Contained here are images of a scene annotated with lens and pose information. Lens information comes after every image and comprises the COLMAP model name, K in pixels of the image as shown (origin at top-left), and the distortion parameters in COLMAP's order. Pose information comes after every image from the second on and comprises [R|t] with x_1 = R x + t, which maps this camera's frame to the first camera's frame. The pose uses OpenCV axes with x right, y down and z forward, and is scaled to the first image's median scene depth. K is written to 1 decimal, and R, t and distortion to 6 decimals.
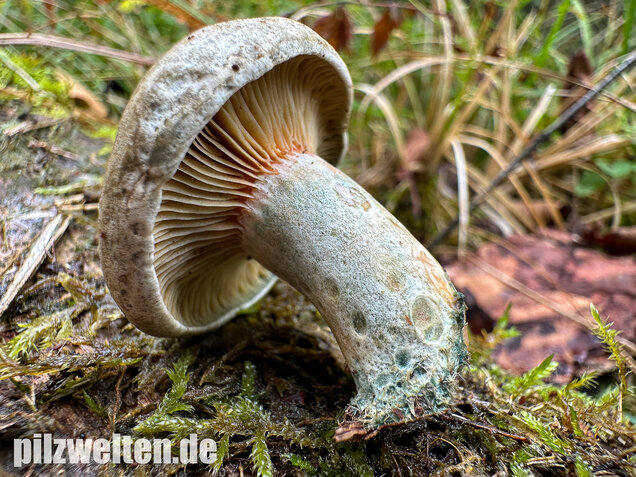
lens RADIAL K [[468.8, 0, 317.5], [0, 468.8, 232.5], [0, 0, 1]] dist [-0.029020, 0.007320]
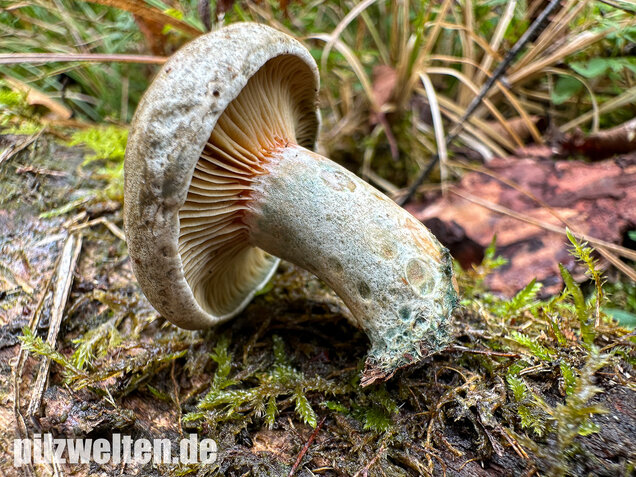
lens RADIAL K [[468.8, 0, 296.9], [0, 468.8, 275.1], [0, 0, 1]] dist [-0.029020, 0.007320]
pose [[0.981026, -0.189681, -0.040109, -0.014983], [0.193857, 0.962612, 0.189202, -0.066433], [0.002721, -0.193387, 0.981119, -0.103259]]
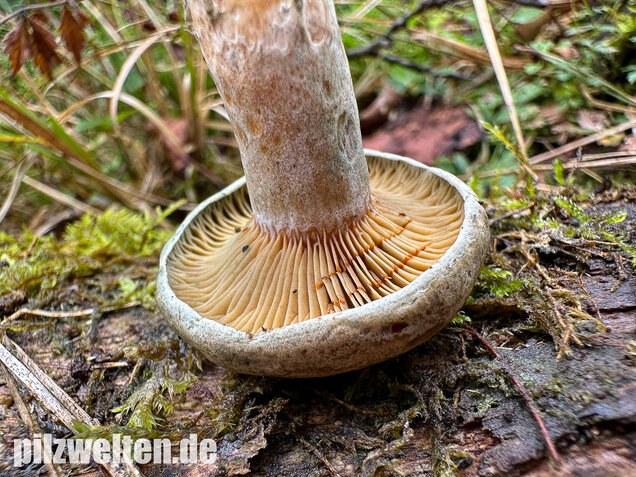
lens RADIAL K [[468.8, 0, 290.8], [0, 468.8, 281.4], [0, 0, 1]] dist [-0.029020, 0.007320]
pose [[0.714522, -0.562069, 0.416578, -0.591095], [0.517019, 0.825371, 0.226833, -0.051664], [-0.471327, 0.053301, 0.880346, 0.070686]]
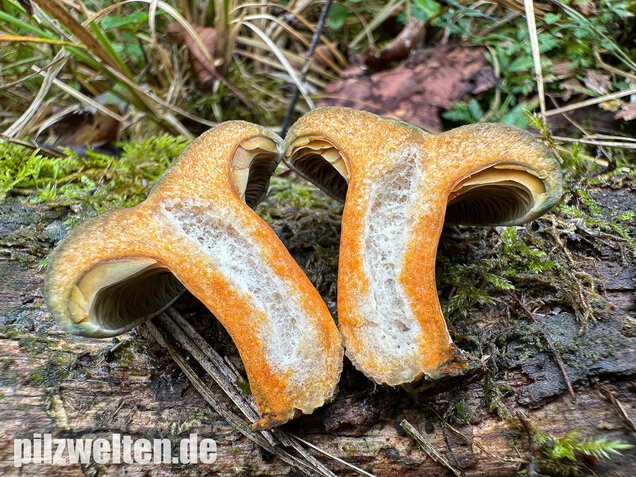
lens RADIAL K [[468.8, 0, 298.9], [0, 468.8, 263.6], [0, 0, 1]] dist [-0.029020, 0.007320]
pose [[0.729384, -0.565524, 0.384944, -0.817298], [0.413160, 0.812636, 0.411002, -0.352289], [-0.545251, -0.140734, 0.826375, 0.028774]]
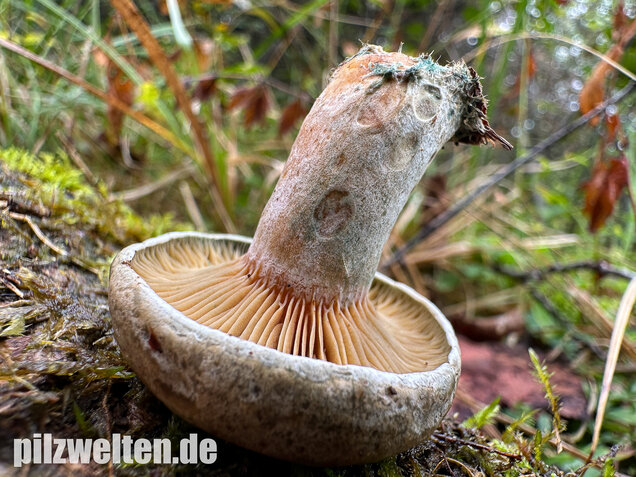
lens RADIAL K [[468.8, 0, 320.3], [0, 468.8, 236.8], [0, 0, 1]] dist [-0.029020, 0.007320]
pose [[0.935817, 0.147092, 0.320329, -0.306361], [-0.085414, 0.976314, -0.198785, 0.138410], [-0.341981, 0.158666, 0.926215, 0.033372]]
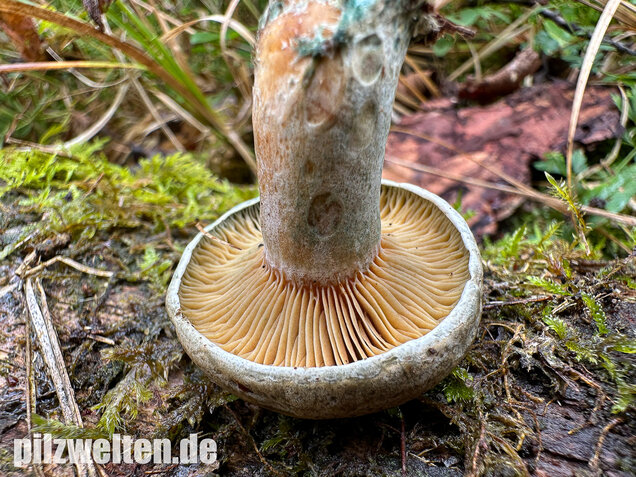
lens RADIAL K [[468.8, 0, 297.5], [0, 468.8, 273.6], [0, 0, 1]] dist [-0.029020, 0.007320]
pose [[0.900627, -0.405315, 0.156814, -0.260994], [0.350444, 0.890713, 0.289517, -0.172049], [-0.257021, -0.205792, 0.944240, -0.027605]]
